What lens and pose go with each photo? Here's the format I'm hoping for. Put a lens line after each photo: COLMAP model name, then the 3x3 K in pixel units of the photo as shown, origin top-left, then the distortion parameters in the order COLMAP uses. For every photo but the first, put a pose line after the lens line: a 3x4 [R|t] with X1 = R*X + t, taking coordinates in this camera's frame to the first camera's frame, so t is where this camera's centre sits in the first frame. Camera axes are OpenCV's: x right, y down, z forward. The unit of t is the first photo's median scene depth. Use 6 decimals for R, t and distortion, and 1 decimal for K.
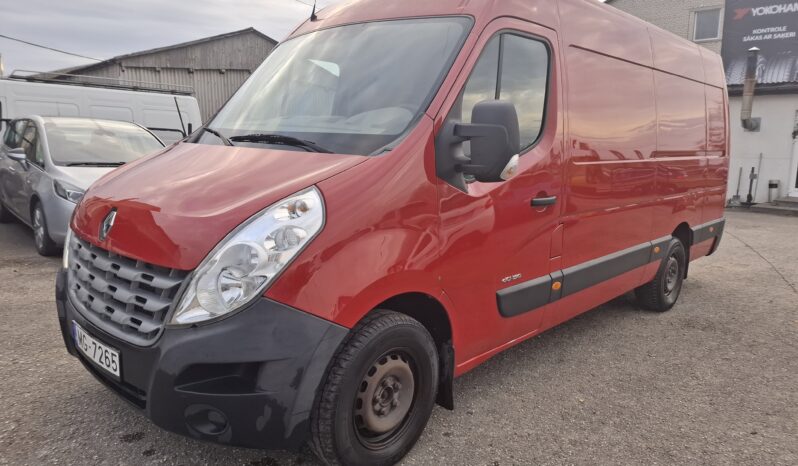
lens RADIAL K [[532.5, 0, 398.6], [0, 532.5, 256.7], [0, 0, 1]] dist [0.003251, 0.001309]
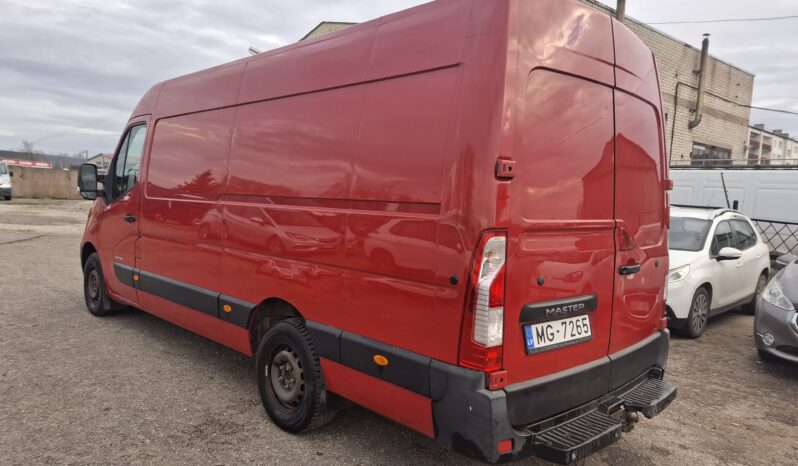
lens RADIAL K [[562.7, 0, 399.0], [0, 562.7, 233.0], [0, 0, 1]] dist [0.002187, -0.000076]
pose [[-0.028446, 0.023202, -0.999326, 3.357492], [-0.252946, 0.967026, 0.029653, -0.534723], [0.967062, 0.253619, -0.021639, 3.090506]]
